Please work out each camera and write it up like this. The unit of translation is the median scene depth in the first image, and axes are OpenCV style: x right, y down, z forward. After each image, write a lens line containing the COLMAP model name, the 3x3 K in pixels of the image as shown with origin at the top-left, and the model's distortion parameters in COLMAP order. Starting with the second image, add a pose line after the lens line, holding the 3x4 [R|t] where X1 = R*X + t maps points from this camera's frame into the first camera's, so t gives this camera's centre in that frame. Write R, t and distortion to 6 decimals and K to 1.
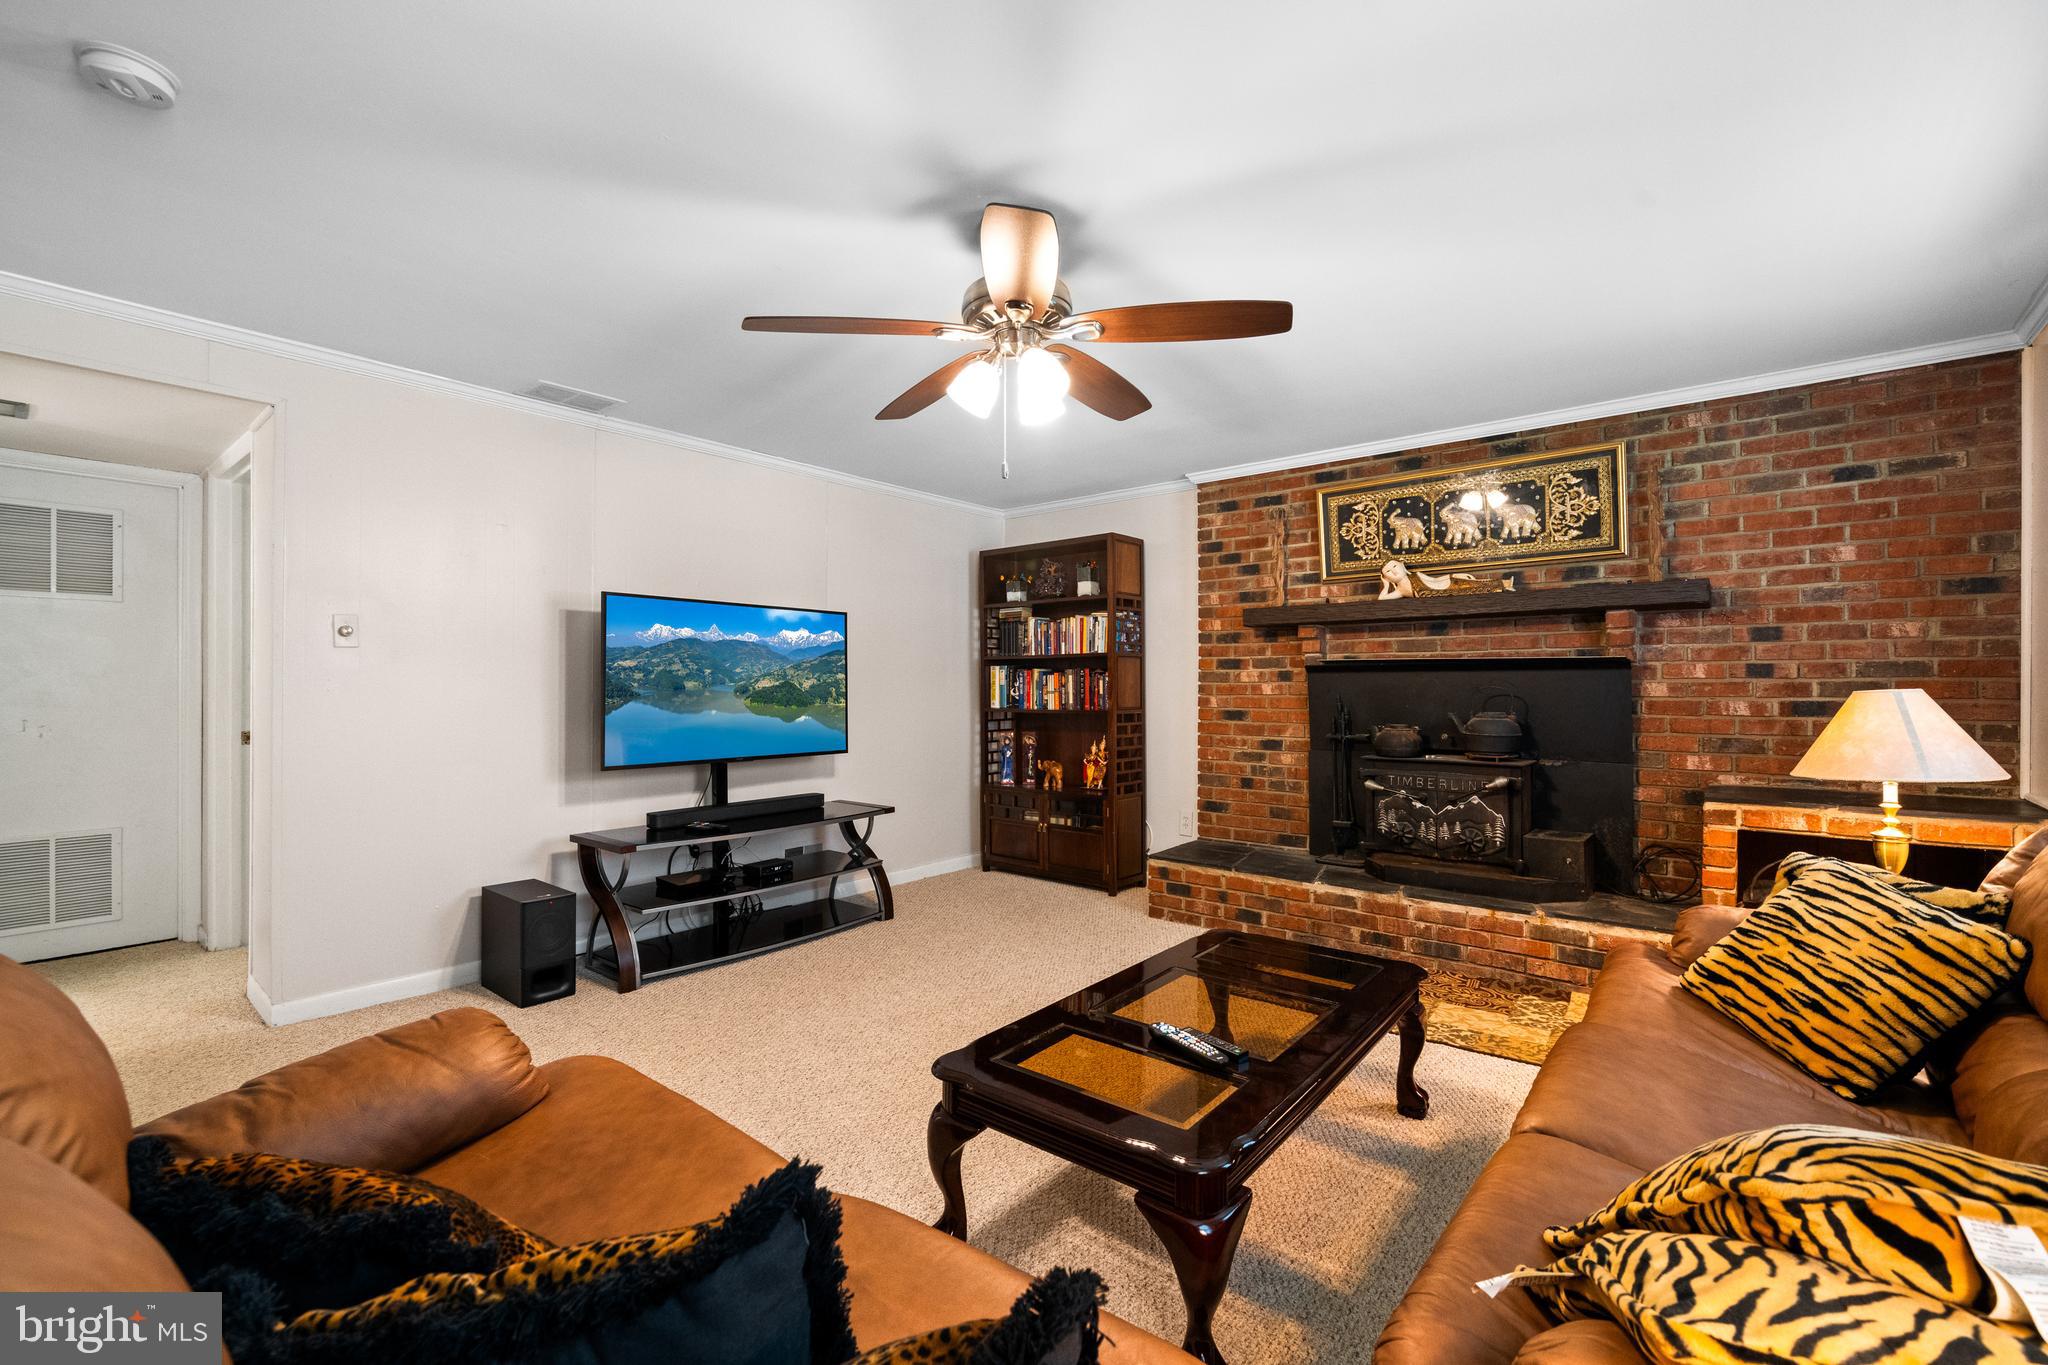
lens RADIAL K [[887.6, 0, 1032.4], [0, 887.6, 678.0], [0, 0, 1]] dist [-0.000114, -0.000028]
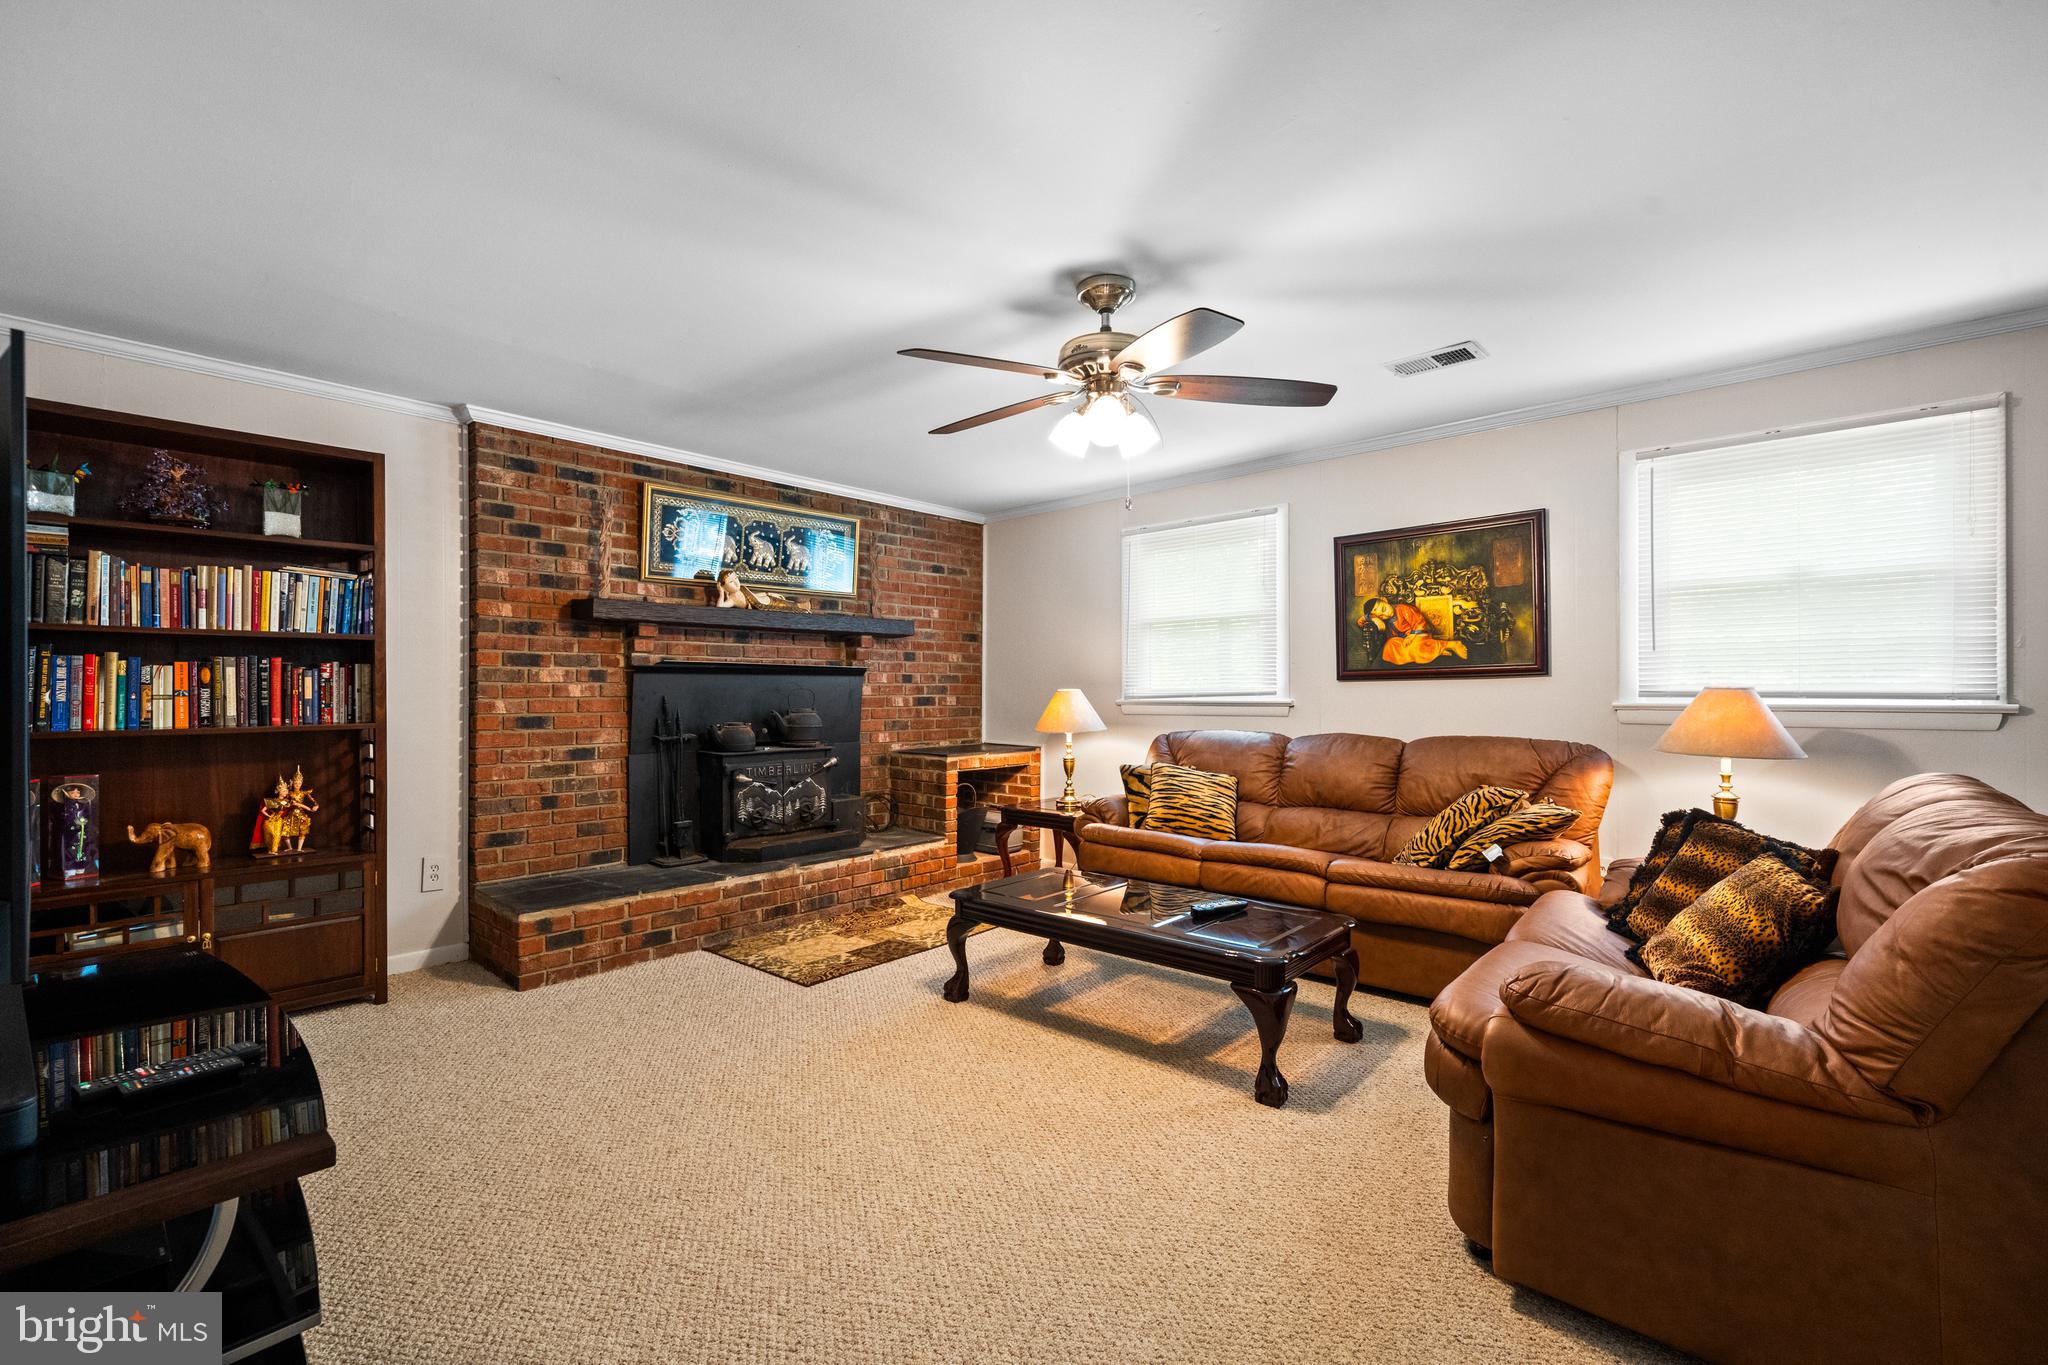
lens RADIAL K [[887.6, 0, 1016.6], [0, 887.6, 688.4], [0, 0, 1]] dist [-0.000114, -0.000028]
pose [[0.030486, 0.002150, 0.999533, -0.602561], [-0.009332, 0.999955, -0.001867, 0.008008], [-0.999492, -0.009270, 0.030504, 0.548431]]
